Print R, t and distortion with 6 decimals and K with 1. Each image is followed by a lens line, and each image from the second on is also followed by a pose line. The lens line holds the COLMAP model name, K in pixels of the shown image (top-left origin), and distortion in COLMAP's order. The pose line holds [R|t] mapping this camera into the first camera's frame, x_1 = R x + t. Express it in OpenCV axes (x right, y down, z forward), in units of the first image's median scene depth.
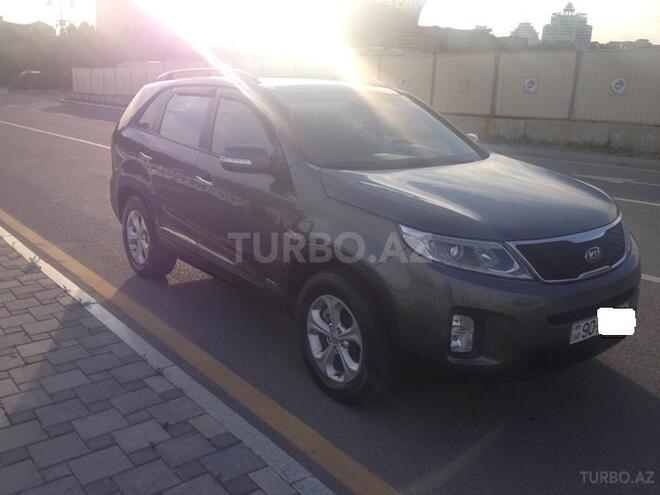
lens RADIAL K [[603.4, 0, 301.9], [0, 603.4, 248.7], [0, 0, 1]] dist [0.043157, 0.001395]
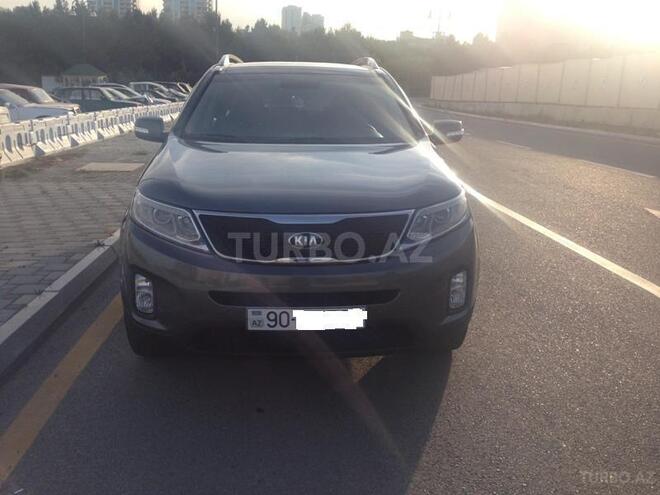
lens RADIAL K [[608.6, 0, 333.5], [0, 608.6, 245.6], [0, 0, 1]] dist [0.142086, -0.261602]
pose [[0.832701, 0.139808, -0.535782, 0.933019], [-0.152990, 0.988024, 0.020043, -0.008031], [0.532168, 0.065280, 0.844118, 0.245317]]
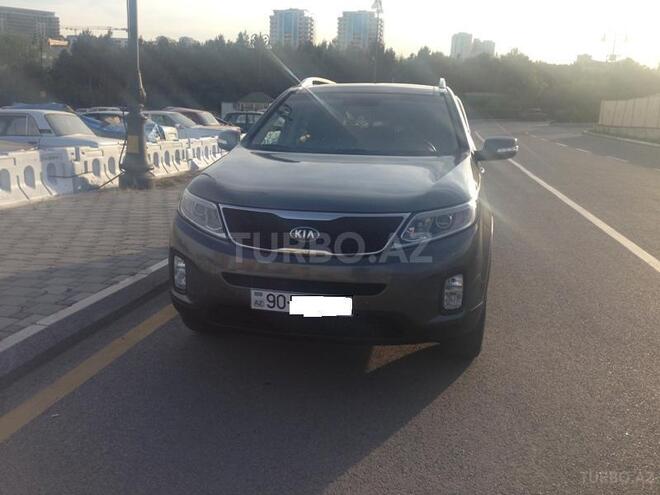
lens RADIAL K [[608.6, 0, 333.5], [0, 608.6, 245.6], [0, 0, 1]] dist [0.142086, -0.261602]
pose [[0.655741, 0.164155, -0.736924, 1.188234], [-0.212940, 0.976662, 0.028076, -0.011386], [0.724335, 0.138510, 0.675392, 0.324480]]
